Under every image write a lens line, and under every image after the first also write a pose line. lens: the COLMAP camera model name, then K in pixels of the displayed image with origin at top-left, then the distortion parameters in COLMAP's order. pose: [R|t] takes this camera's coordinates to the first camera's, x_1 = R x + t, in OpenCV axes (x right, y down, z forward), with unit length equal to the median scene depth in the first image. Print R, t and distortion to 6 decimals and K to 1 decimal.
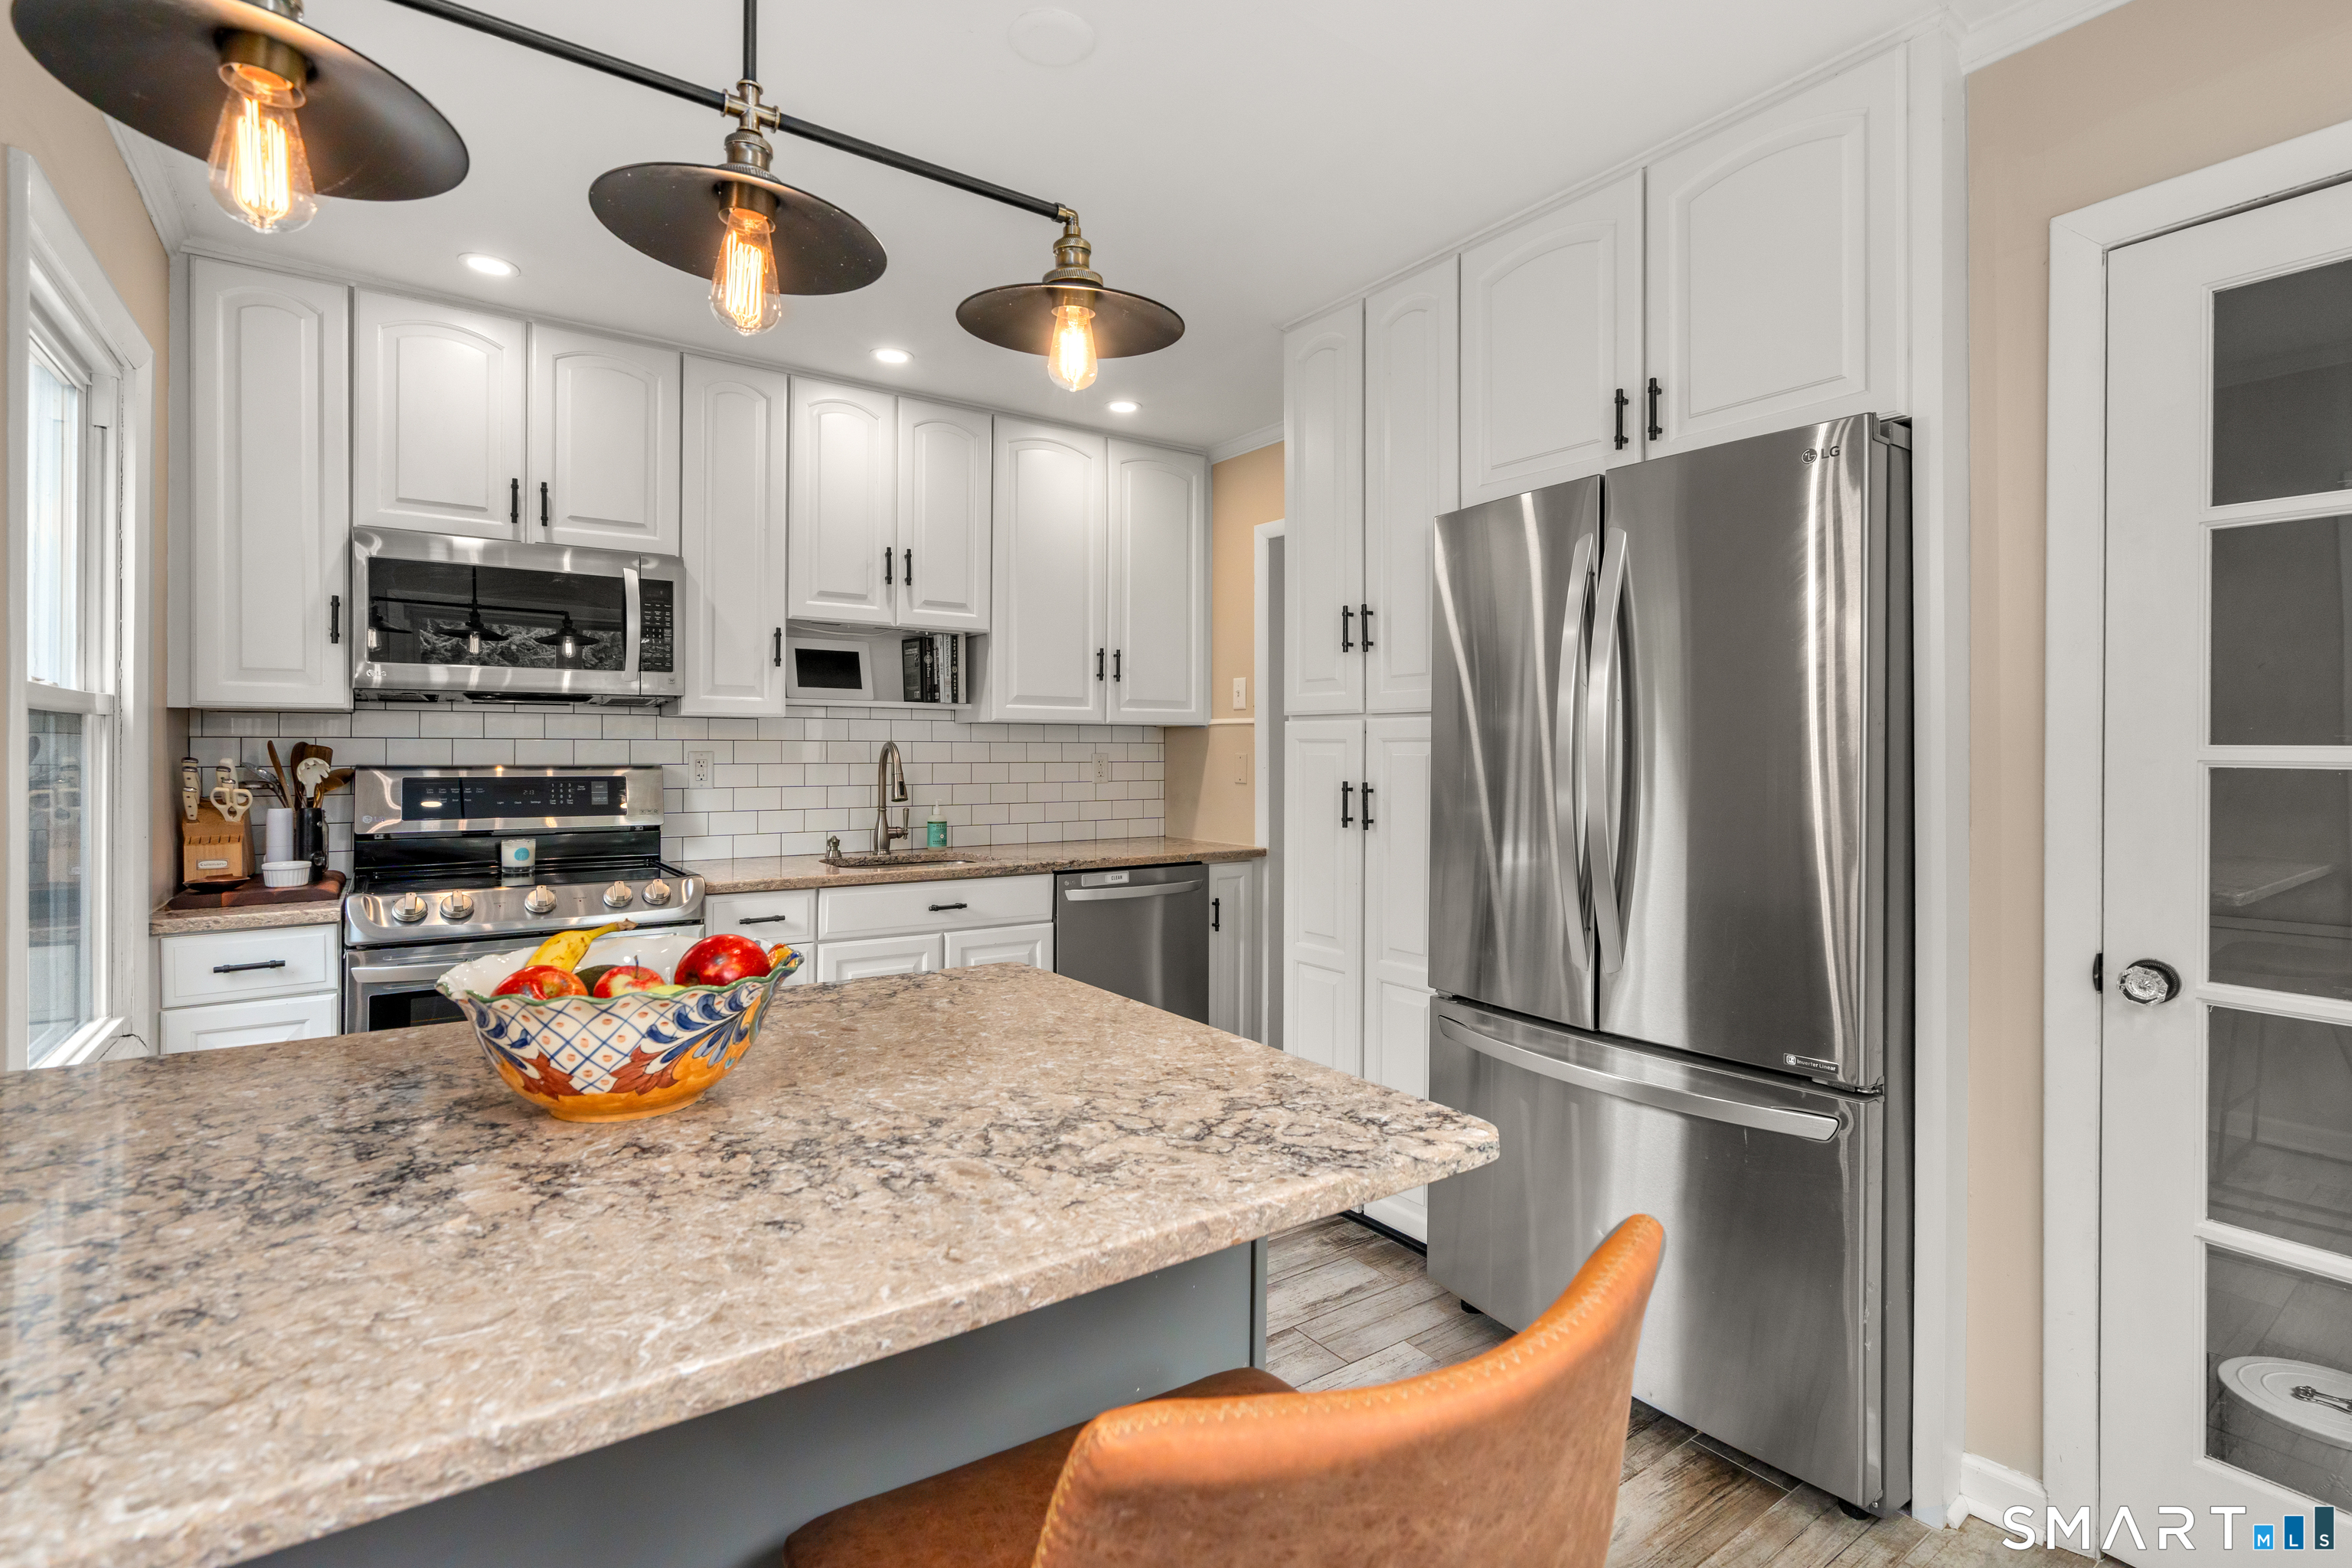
lens RADIAL K [[1095.4, 0, 1173.1], [0, 1095.4, 754.2], [0, 0, 1]] dist [0.000636, 0.000712]
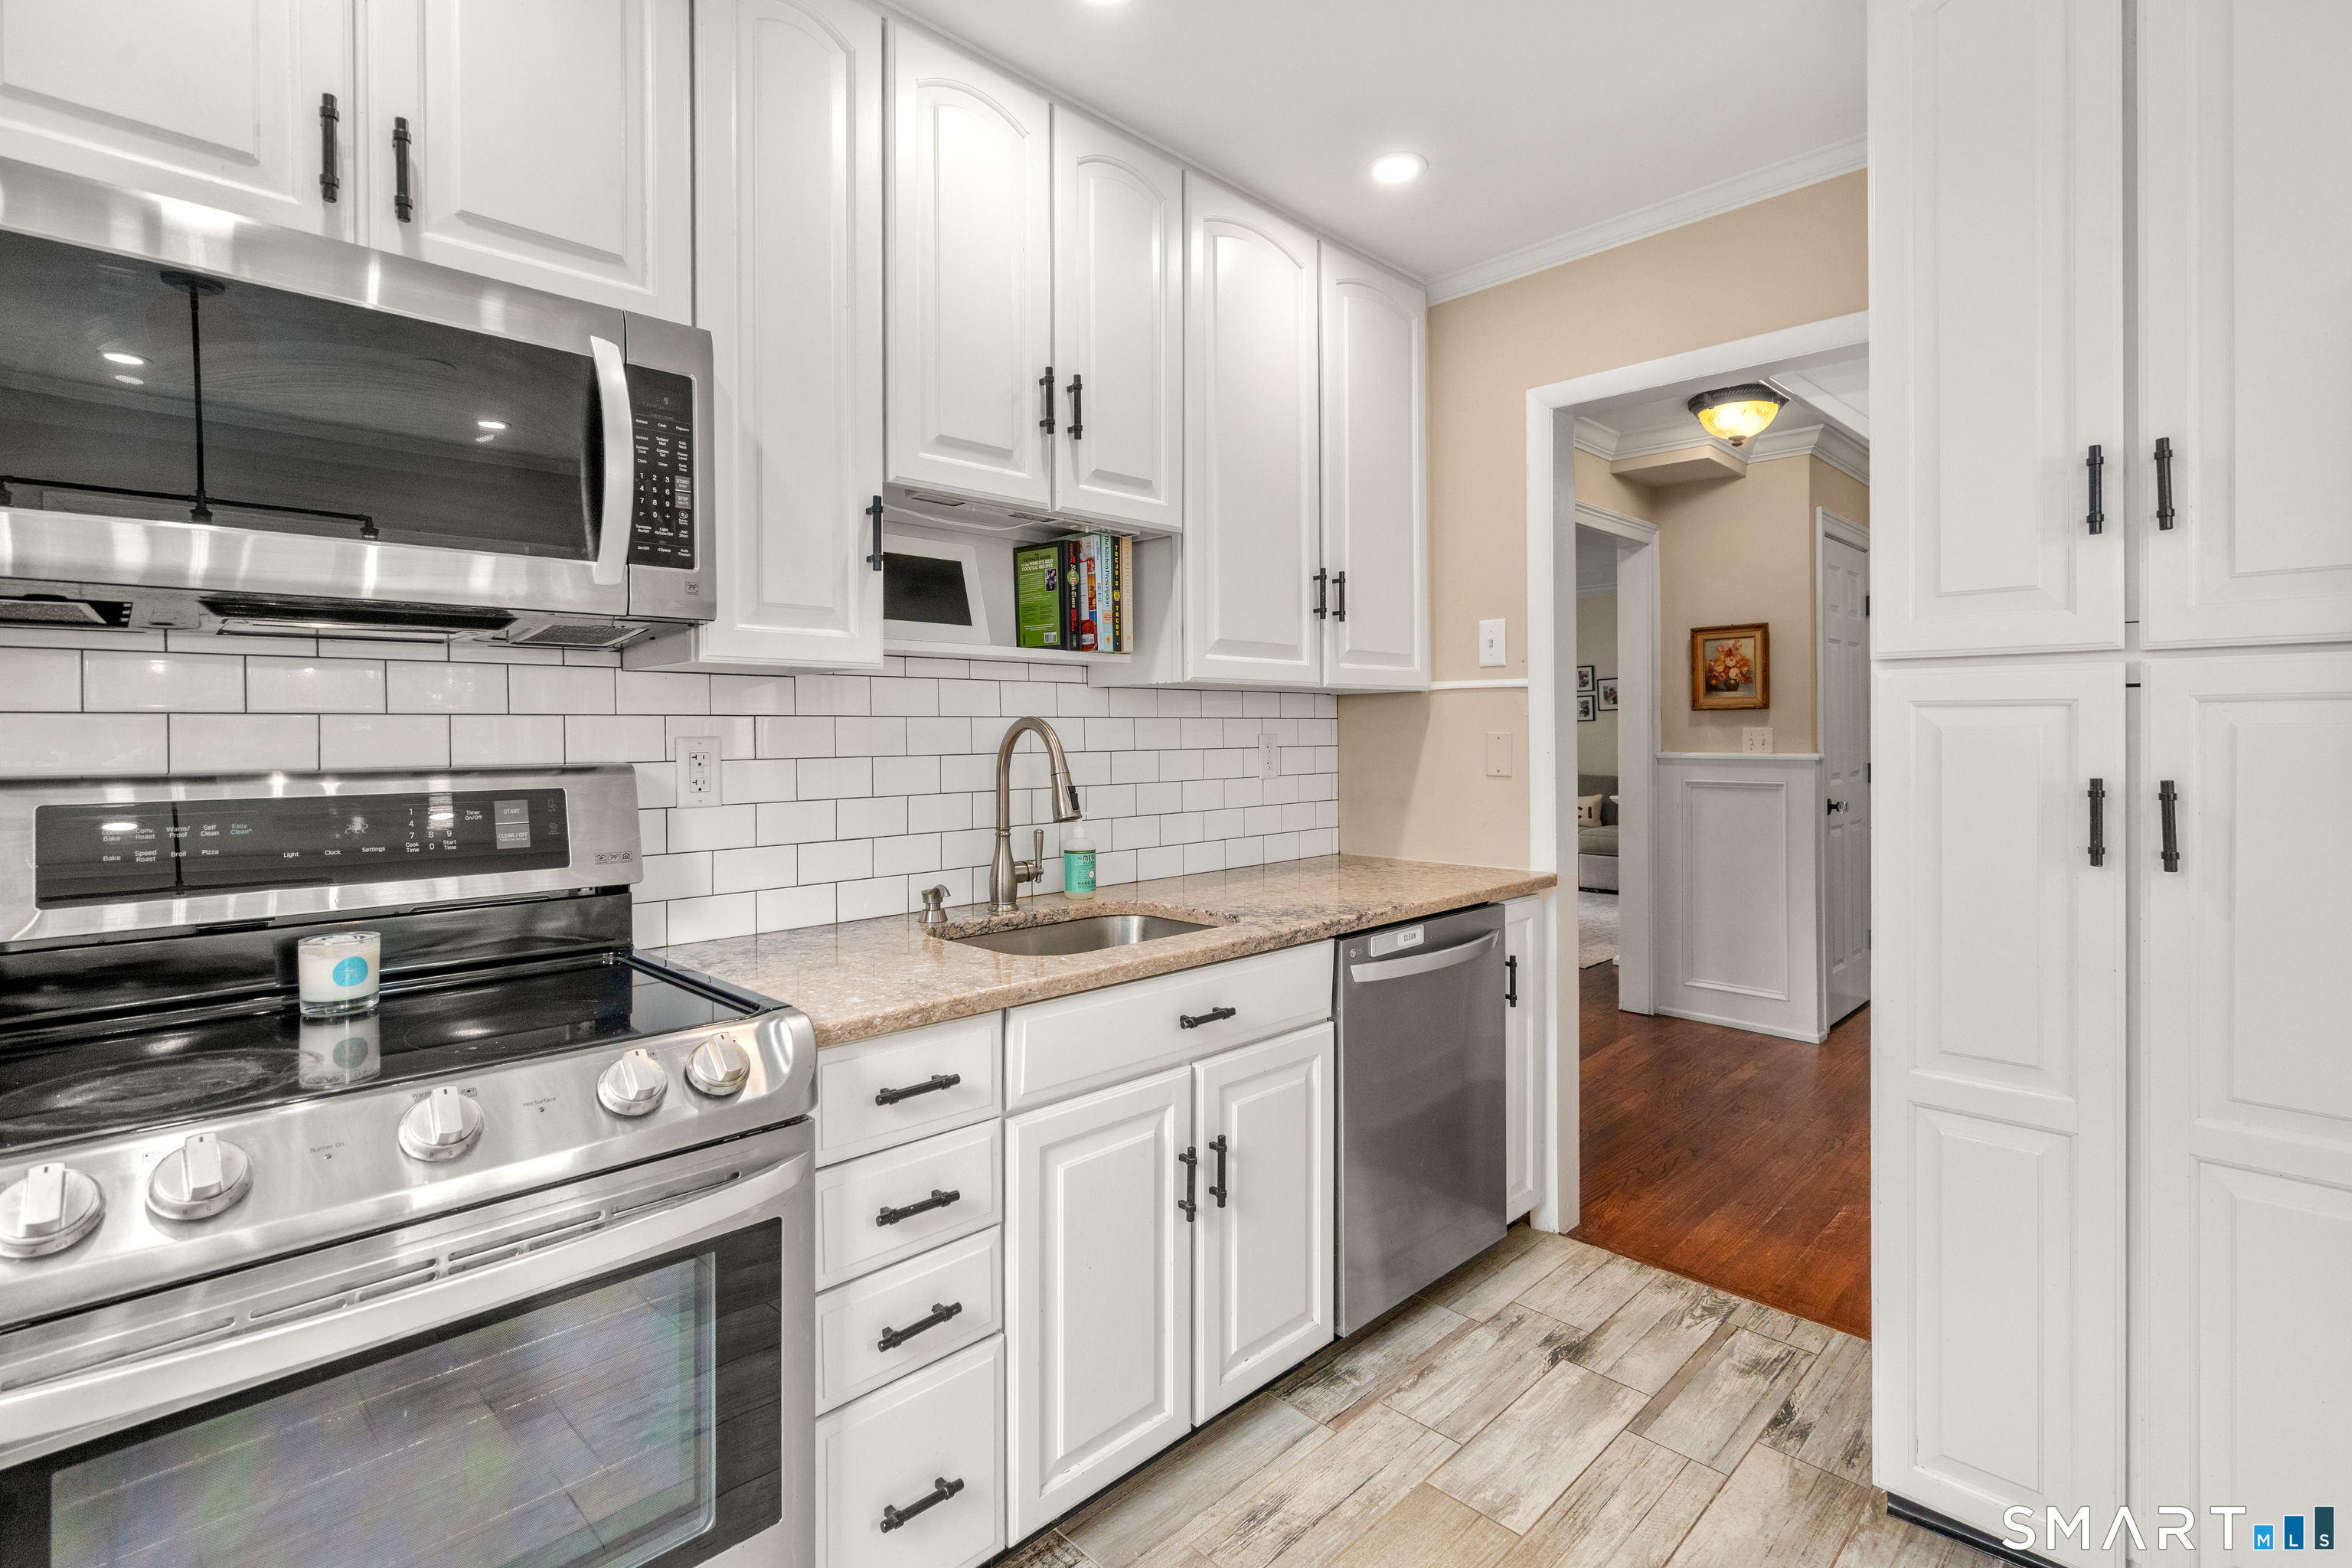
lens RADIAL K [[1096.2, 0, 1165.5], [0, 1096.2, 741.2], [0, 0, 1]] dist [-0.000847, 0.000270]
pose [[0.986226, -0.012006, 0.164966, -0.314160], [0.011253, 0.999922, 0.005497, -0.001003], [-0.165019, -0.003565, 0.986284, 0.468053]]
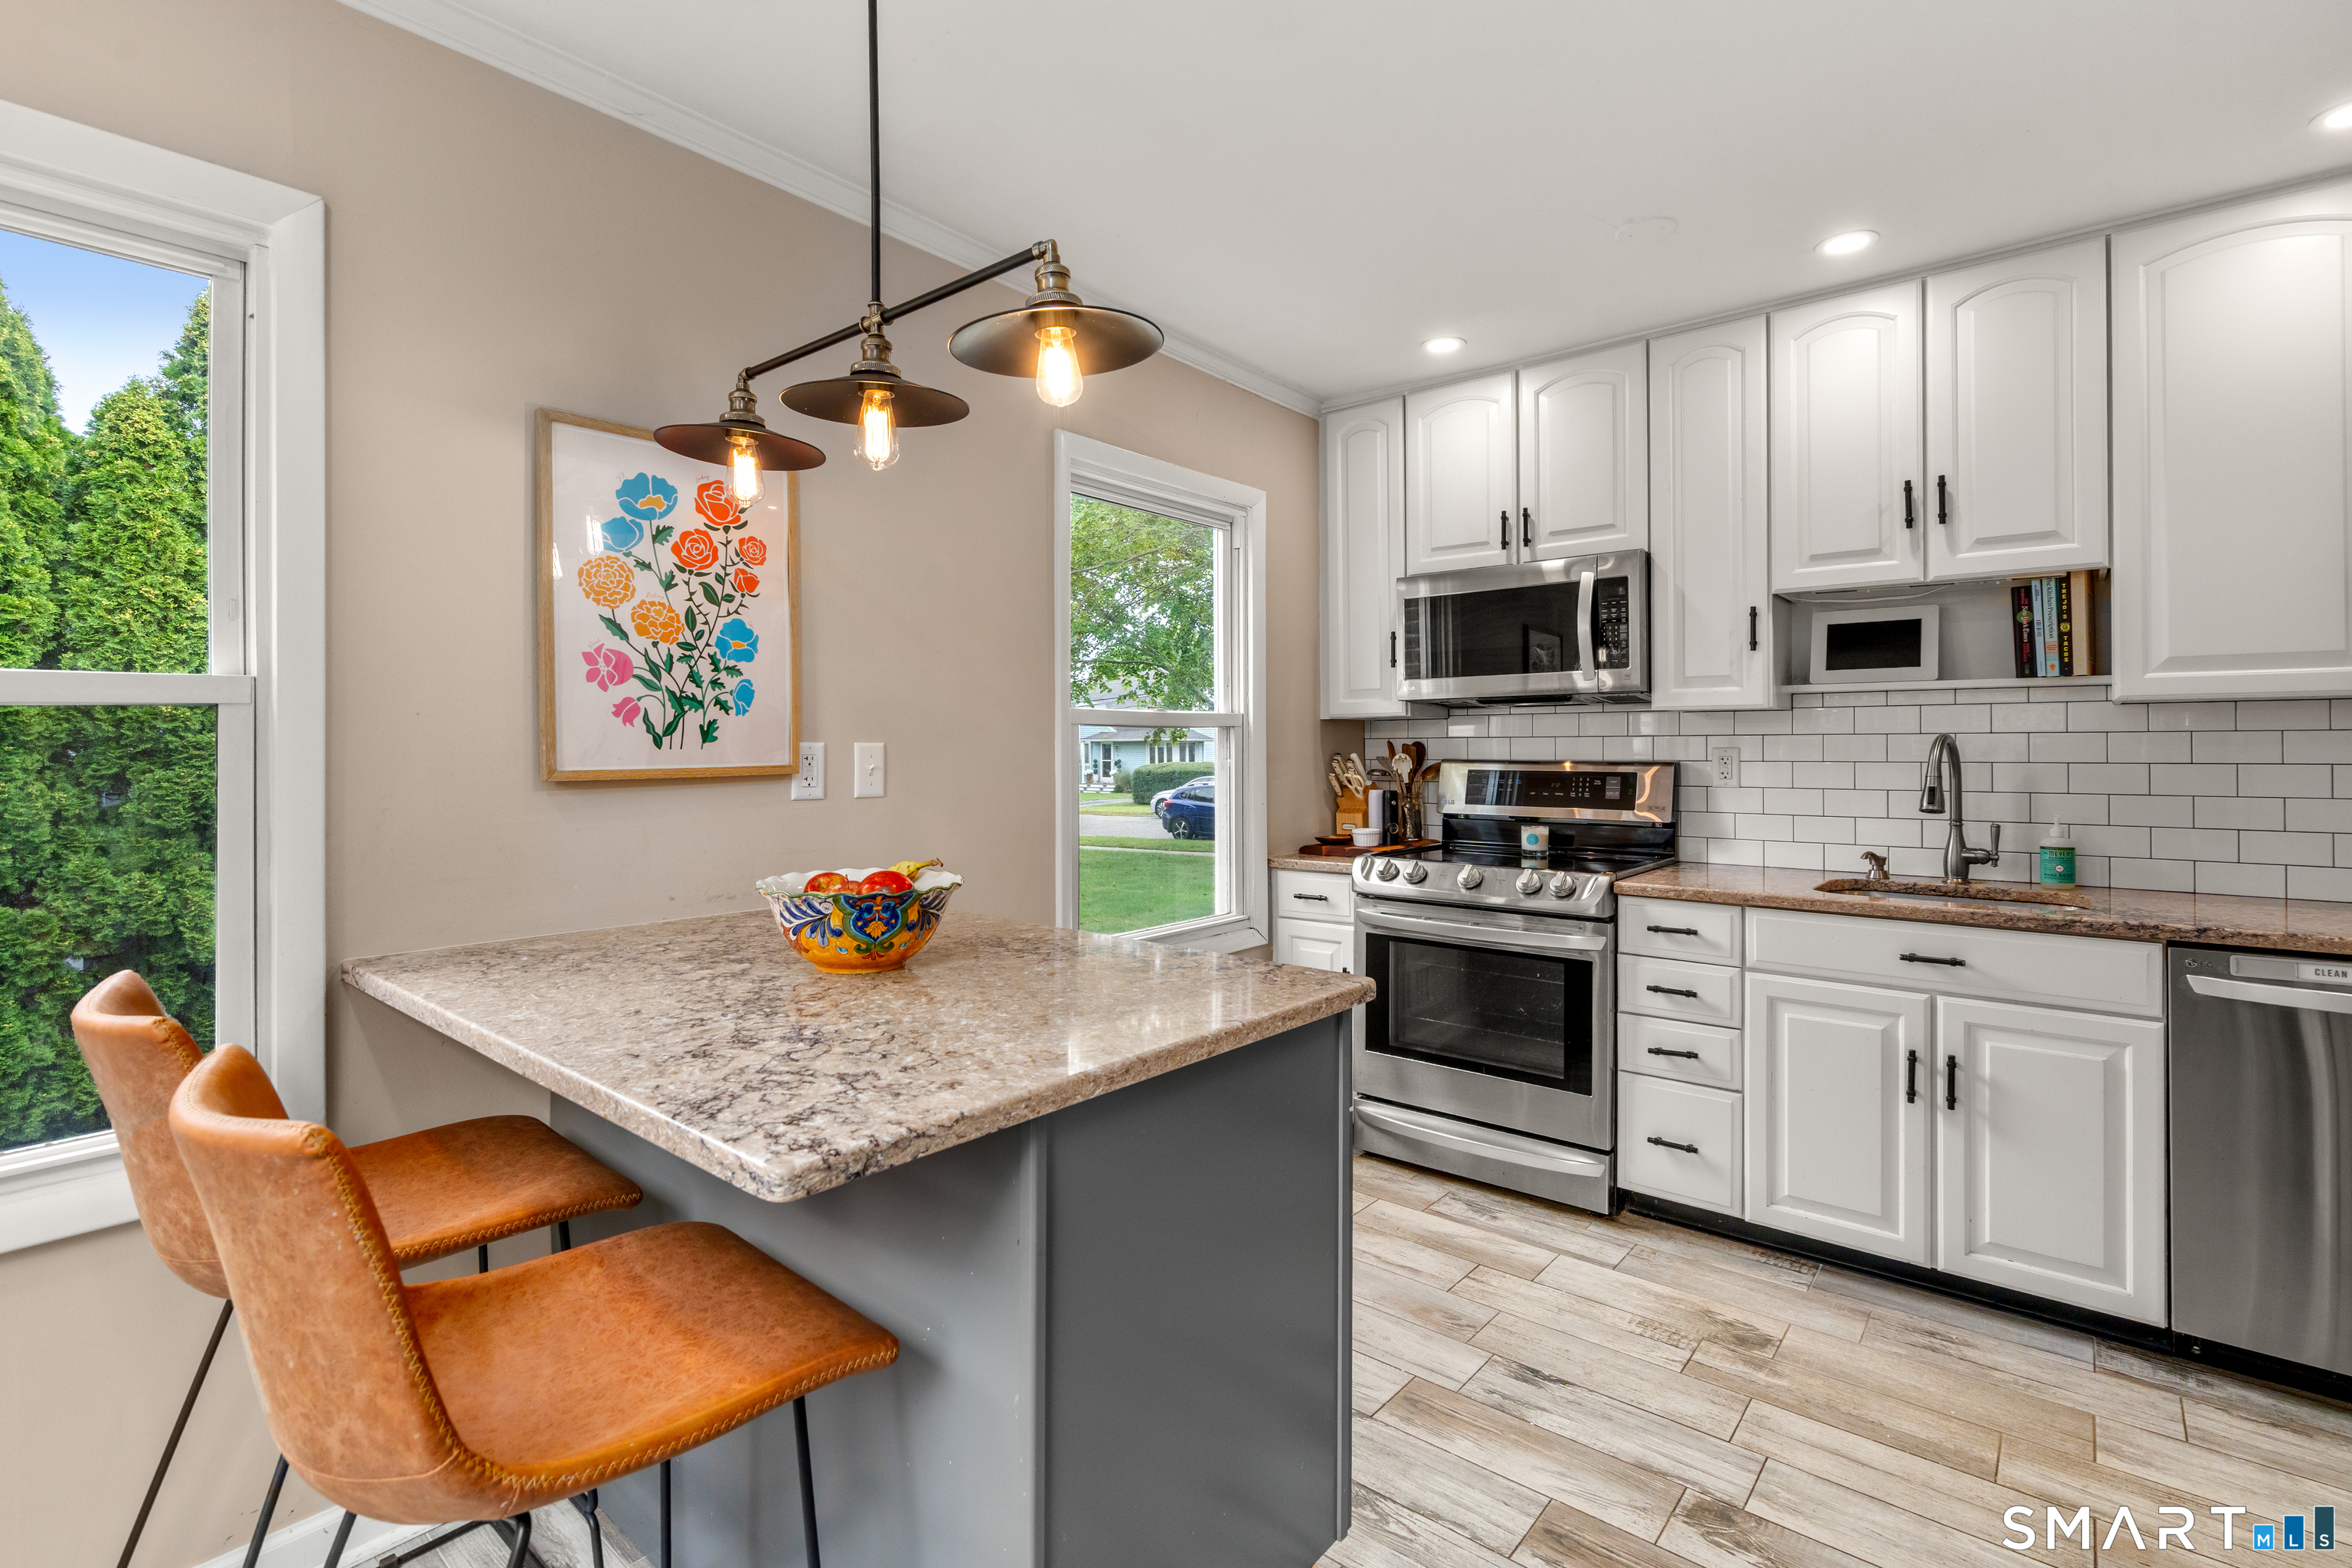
lens RADIAL K [[1096.2, 0, 1165.5], [0, 1096.2, 741.2], [0, 0, 1]] dist [-0.000847, 0.000270]
pose [[0.252843, -0.009042, -0.967465, 0.371326], [0.000319, 0.999957, -0.009262, 0.000673], [0.967507, 0.002033, 0.252835, 0.323131]]
